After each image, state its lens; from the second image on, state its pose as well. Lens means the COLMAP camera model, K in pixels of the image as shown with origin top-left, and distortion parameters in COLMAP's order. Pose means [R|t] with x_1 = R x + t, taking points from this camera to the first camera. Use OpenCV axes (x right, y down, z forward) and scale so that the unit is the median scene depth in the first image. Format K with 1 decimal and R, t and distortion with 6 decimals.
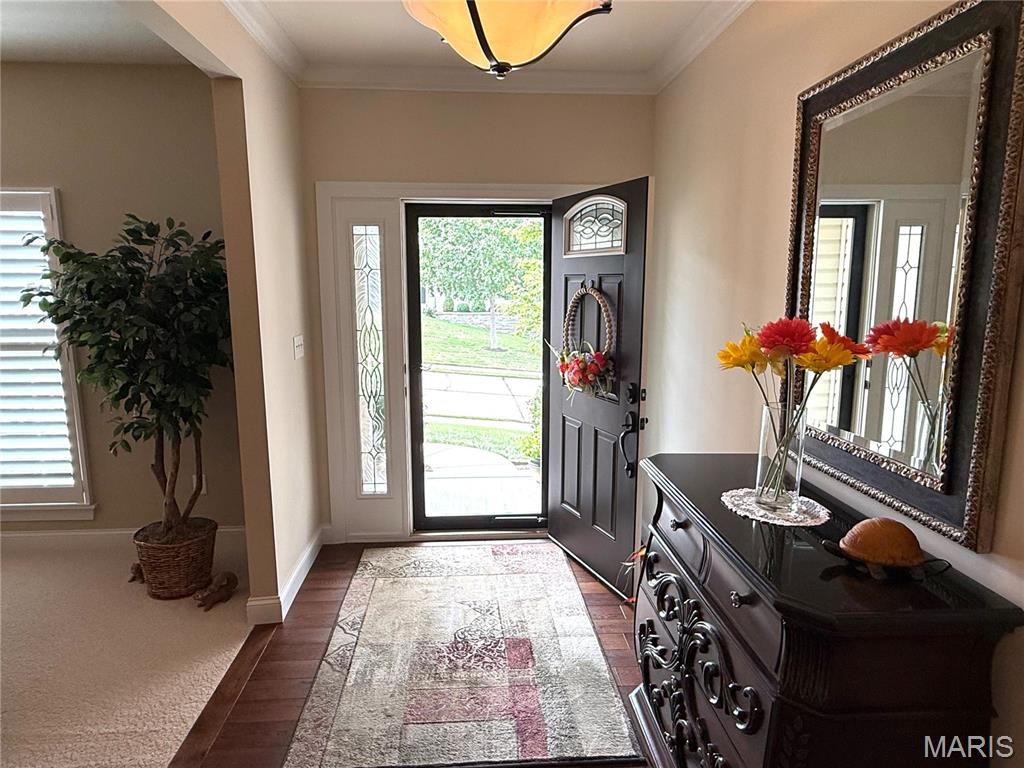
lens RADIAL K [[621.4, 0, 507.8], [0, 621.4, 381.8], [0, 0, 1]] dist [-0.001039, -0.000478]
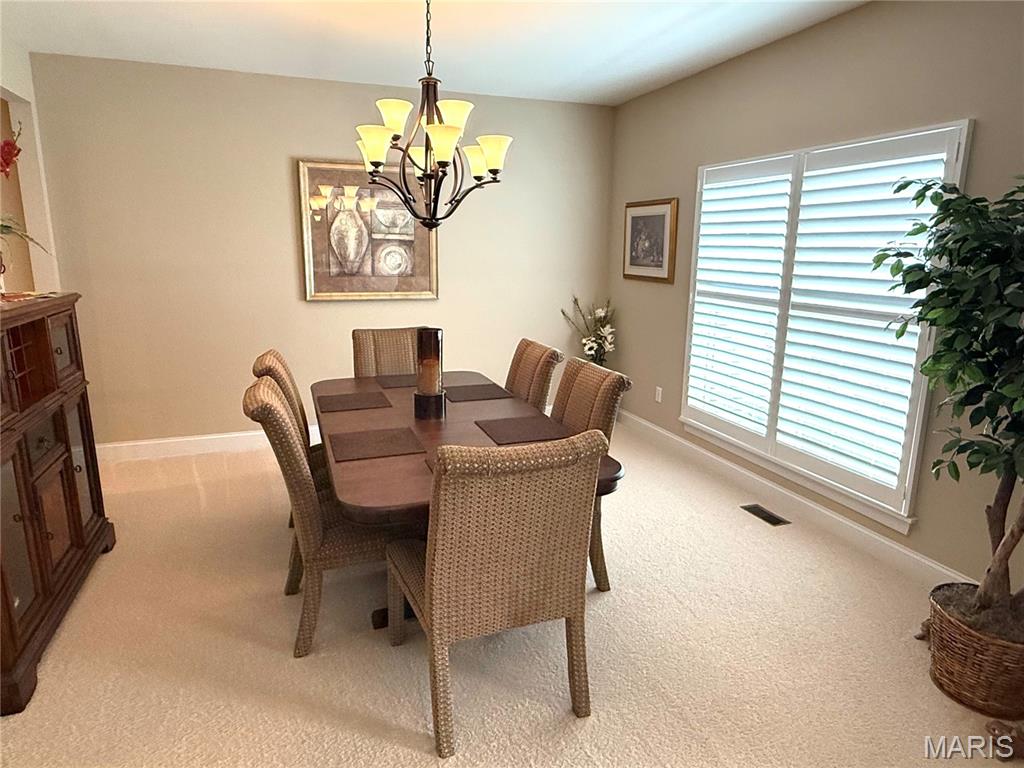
lens RADIAL K [[621.4, 0, 508.8], [0, 621.4, 379.0], [0, 0, 1]] dist [-0.001039, -0.000478]
pose [[0.275761, 0.205657, -0.938968, -0.103357], [-0.161194, 0.972905, 0.165750, -0.034978], [0.947614, 0.105648, 0.301440, 0.280875]]
